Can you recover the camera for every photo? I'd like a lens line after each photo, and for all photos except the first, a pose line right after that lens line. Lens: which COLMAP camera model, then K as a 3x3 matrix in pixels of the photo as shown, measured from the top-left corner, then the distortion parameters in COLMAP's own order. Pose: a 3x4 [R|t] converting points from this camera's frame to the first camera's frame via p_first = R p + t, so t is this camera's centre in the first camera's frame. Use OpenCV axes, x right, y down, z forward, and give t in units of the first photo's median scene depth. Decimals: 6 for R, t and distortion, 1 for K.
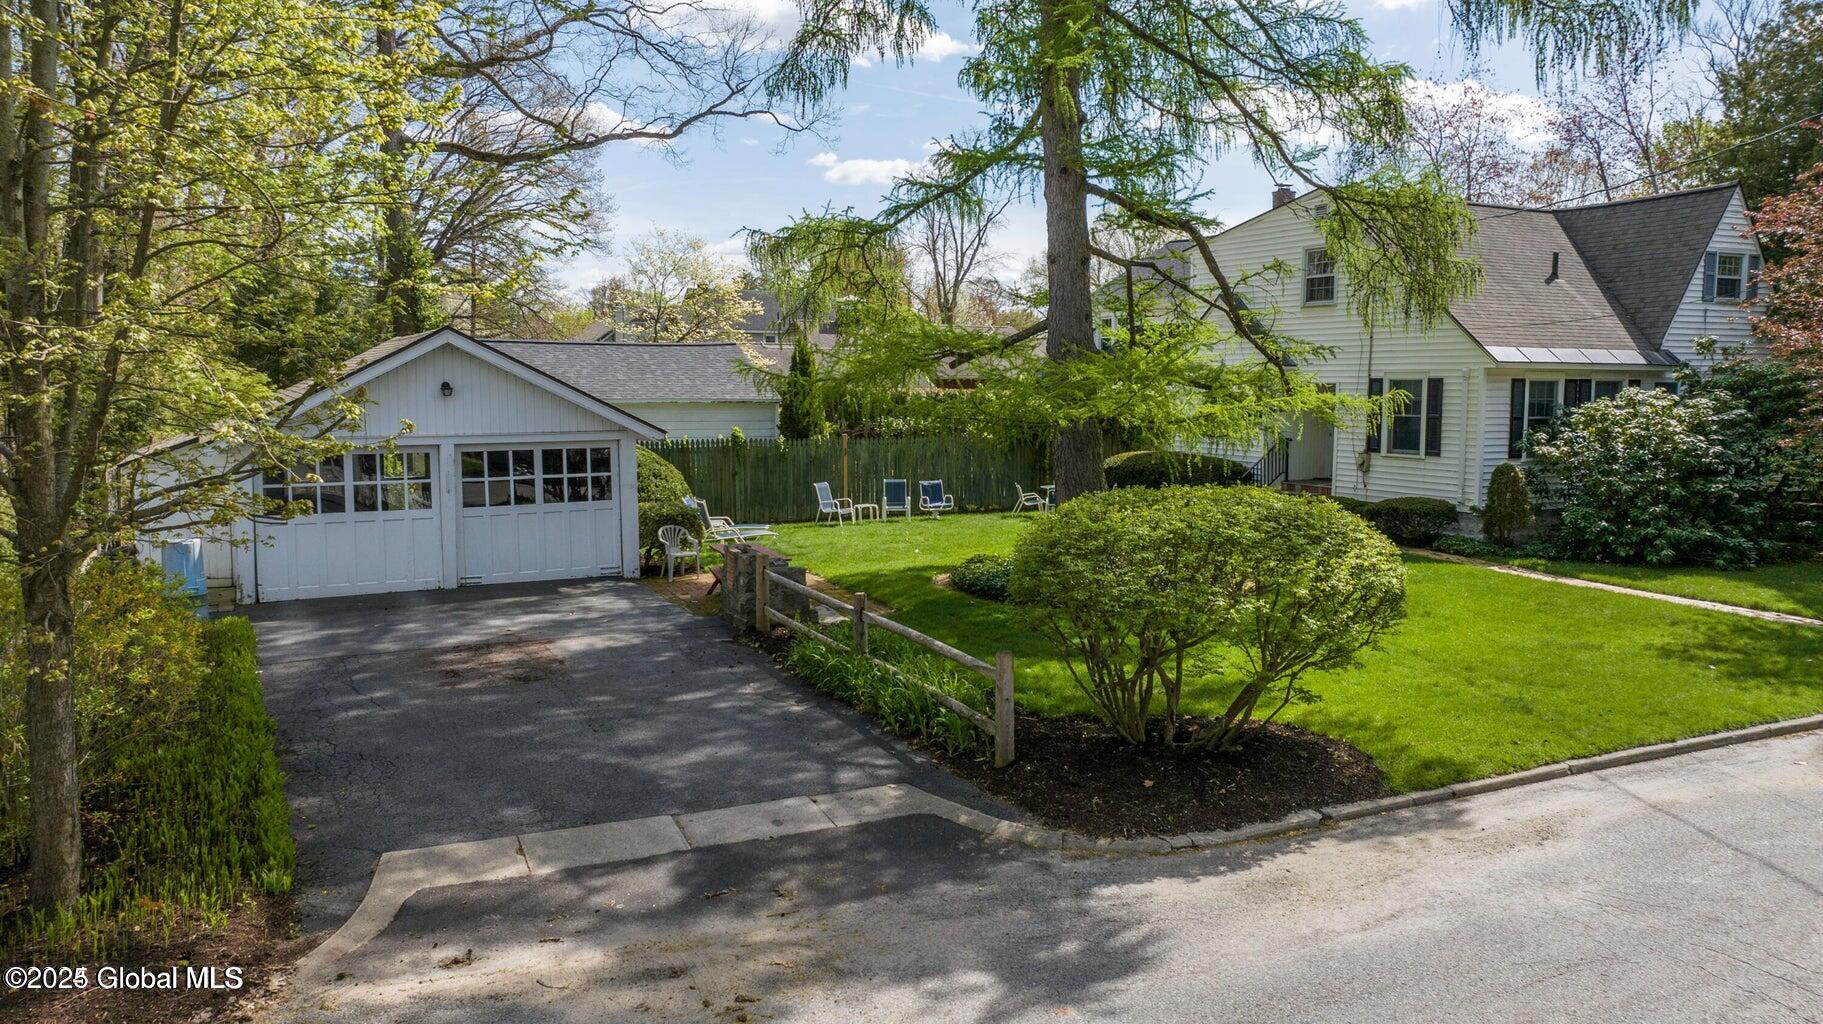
lens RADIAL K [[1281.1, 0, 913.4], [0, 1281.1, 509.1], [0, 0, 1]] dist [-0.021172, 0.002705]
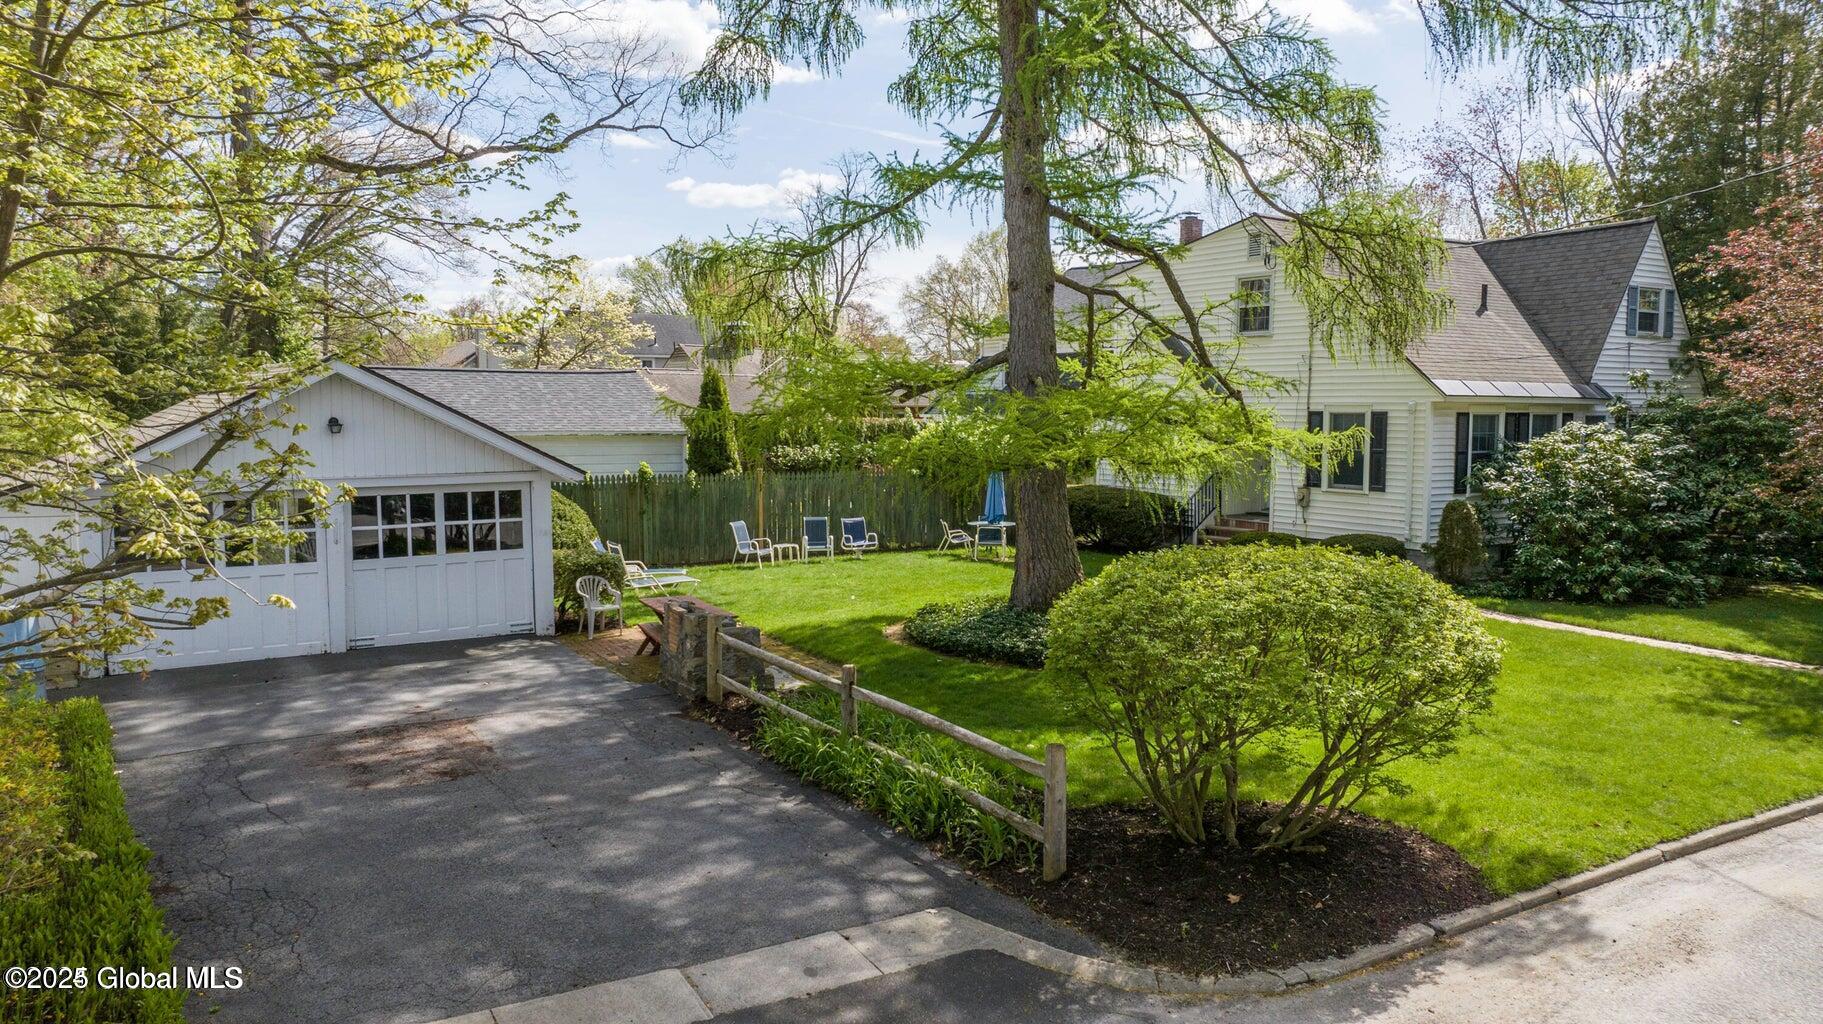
lens RADIAL K [[1279.7, 0, 911.5], [0, 1279.7, 512.0], [0, 0, 1]] dist [-0.024264, 0.001658]
pose [[0.994488, -0.006352, 0.104661, -0.059582], [0.008021, 0.999847, -0.015542, -0.016579], [-0.104546, 0.016296, 0.994387, 0.084837]]
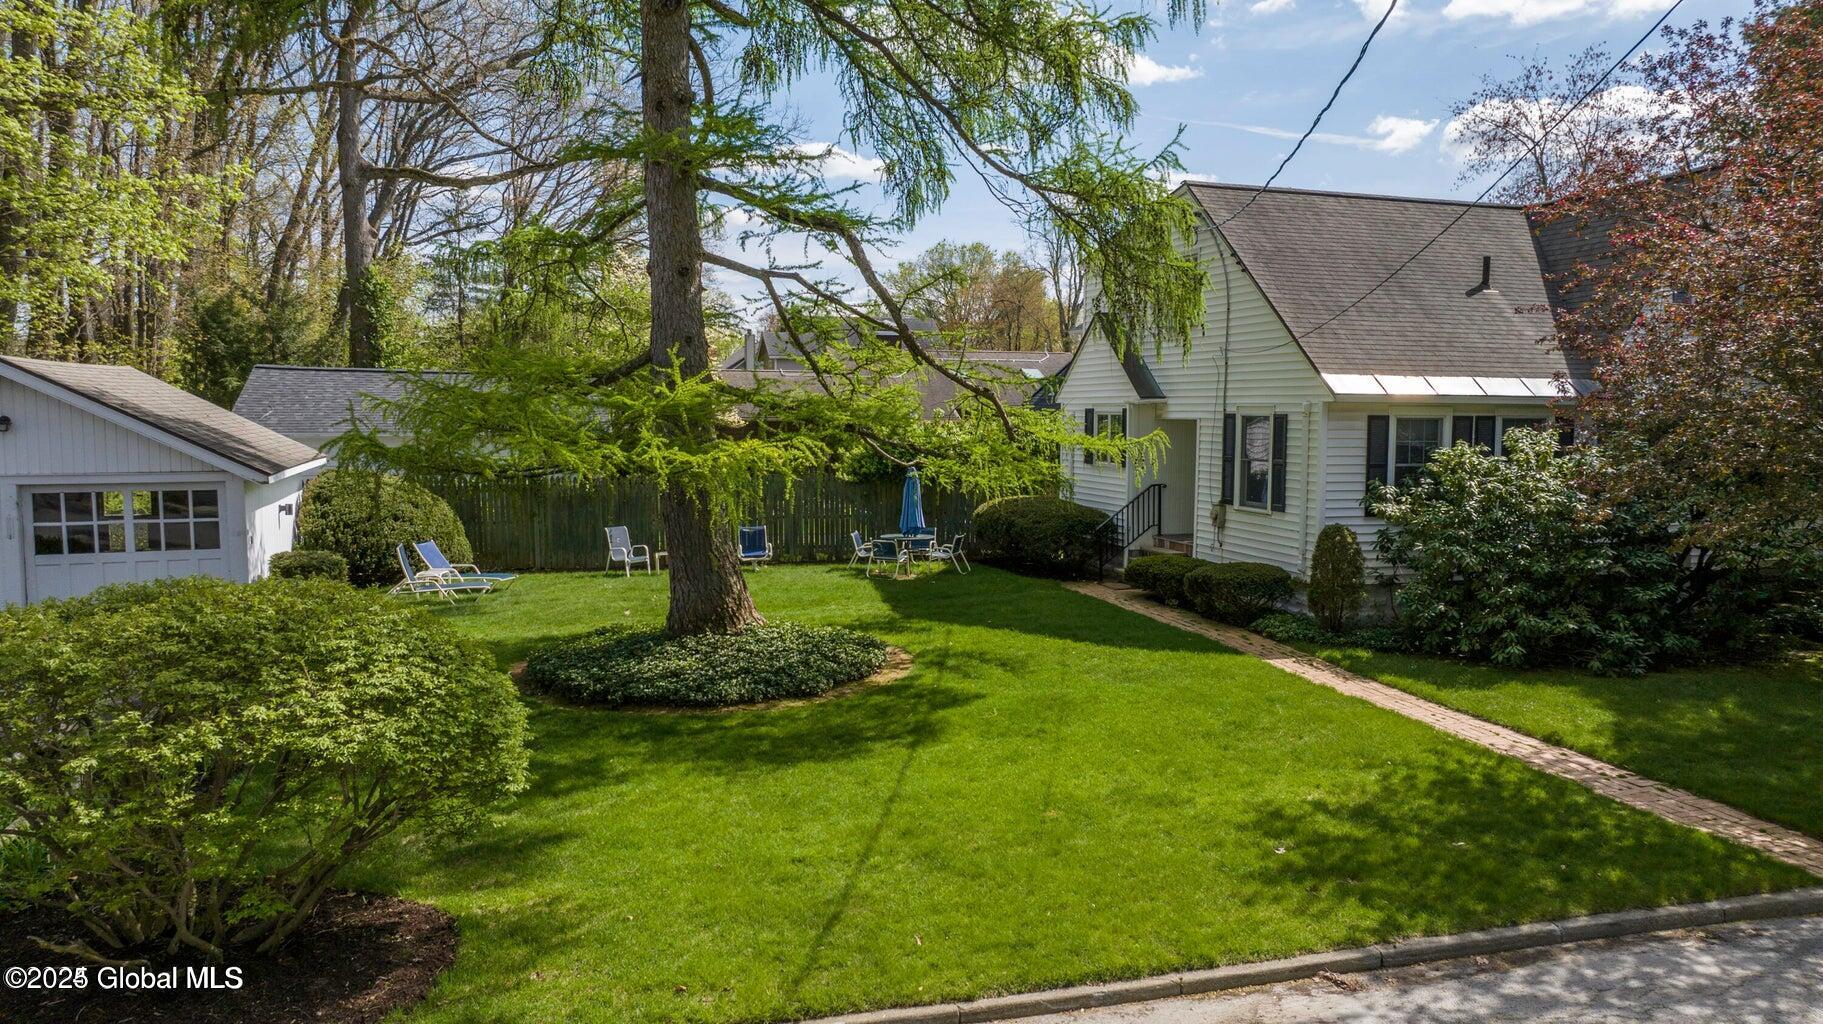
lens RADIAL K [[1281.1, 0, 913.4], [0, 1281.1, 509.1], [0, 0, 1]] dist [-0.021172, 0.002705]
pose [[0.985881, 0.017420, -0.166541, 0.385638], [-0.020758, 0.999617, -0.018323, -0.028753], [0.166158, 0.021521, 0.985864, 0.210265]]
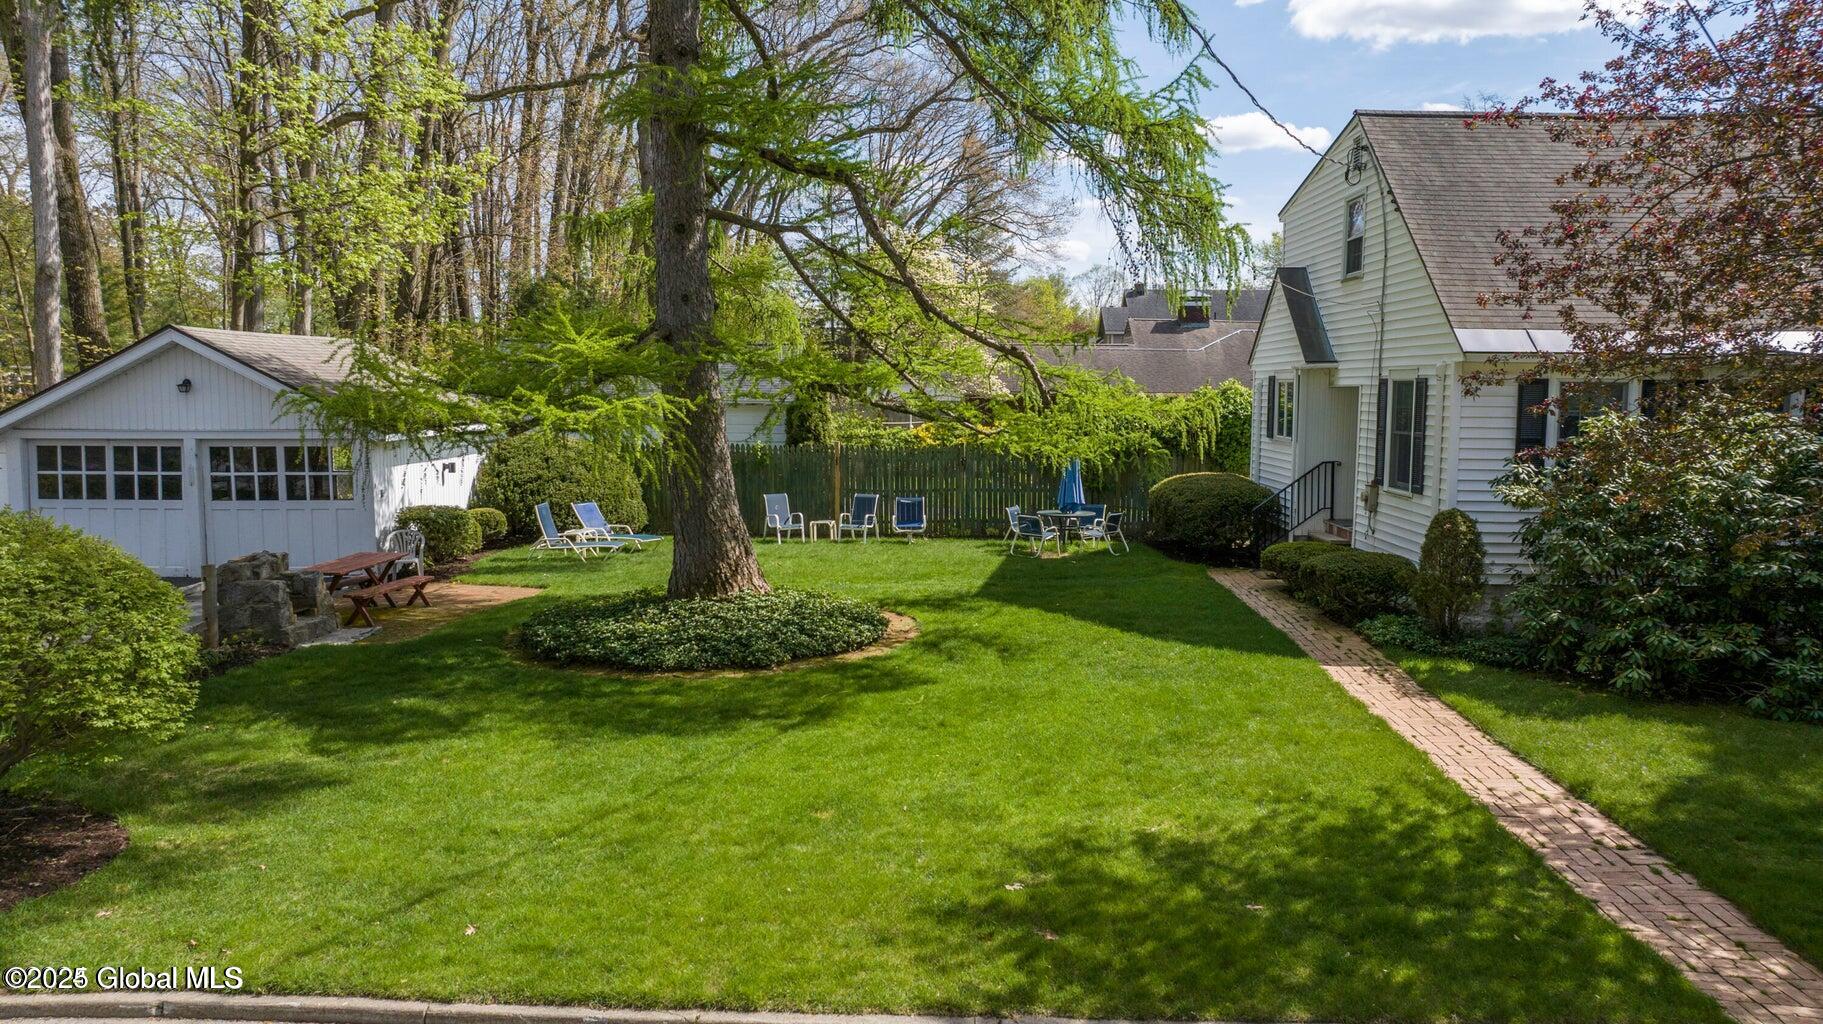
lens RADIAL K [[1279.7, 0, 911.5], [0, 1279.7, 512.0], [0, 0, 1]] dist [-0.024264, 0.001658]
pose [[0.881535, 0.050744, -0.469383, 0.597740], [-0.051571, 0.998608, 0.011103, -0.031284], [0.469293, 0.014419, 0.882925, 0.342305]]
